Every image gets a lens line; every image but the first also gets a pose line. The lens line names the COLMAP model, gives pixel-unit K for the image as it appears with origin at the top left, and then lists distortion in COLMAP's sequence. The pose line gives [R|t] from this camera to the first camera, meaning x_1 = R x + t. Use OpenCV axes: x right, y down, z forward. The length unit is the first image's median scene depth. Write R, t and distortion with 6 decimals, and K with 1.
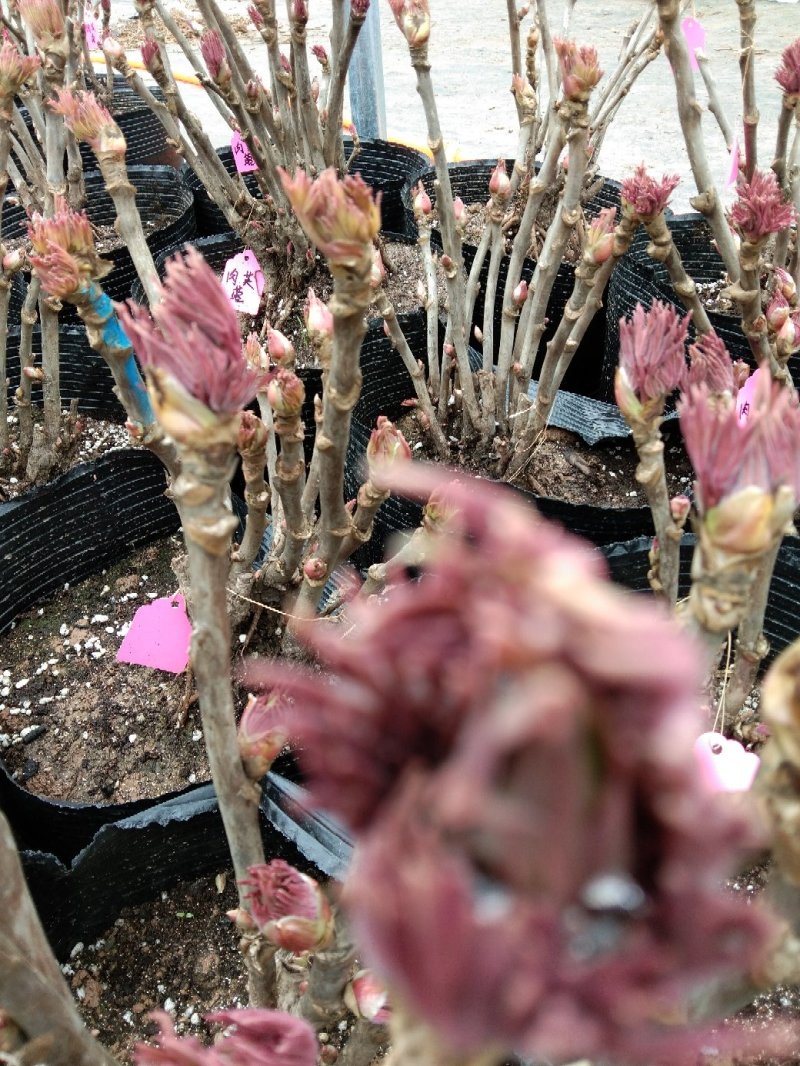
lens RADIAL K [[835.9, 0, 400.0], [0, 835.9, 533.0], [0, 0, 1]] dist [-0.010518, -0.014135]
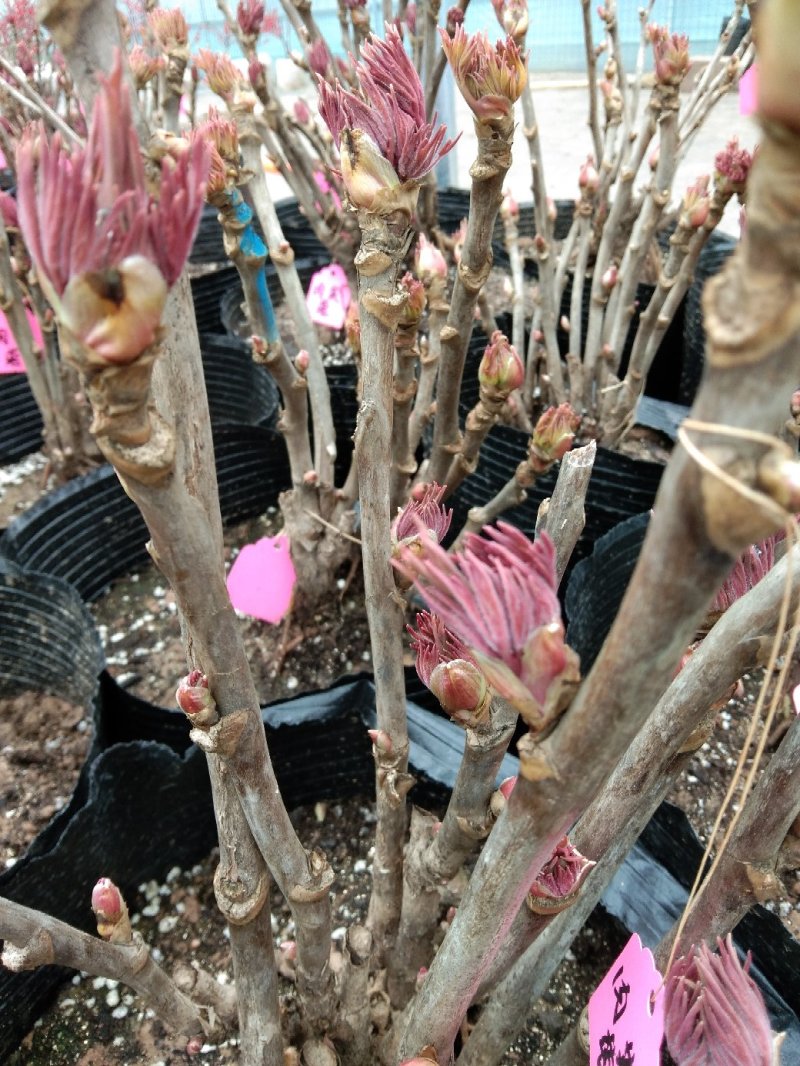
lens RADIAL K [[846.8, 0, 400.0], [0, 846.8, 533.0], [0, 0, 1]] dist [0.041193, -0.135297]
pose [[0.998217, 0.014498, -0.057899, -0.055519], [-0.020387, 0.994528, -0.102465, 0.157643], [0.056096, 0.103462, 0.993050, -0.018249]]
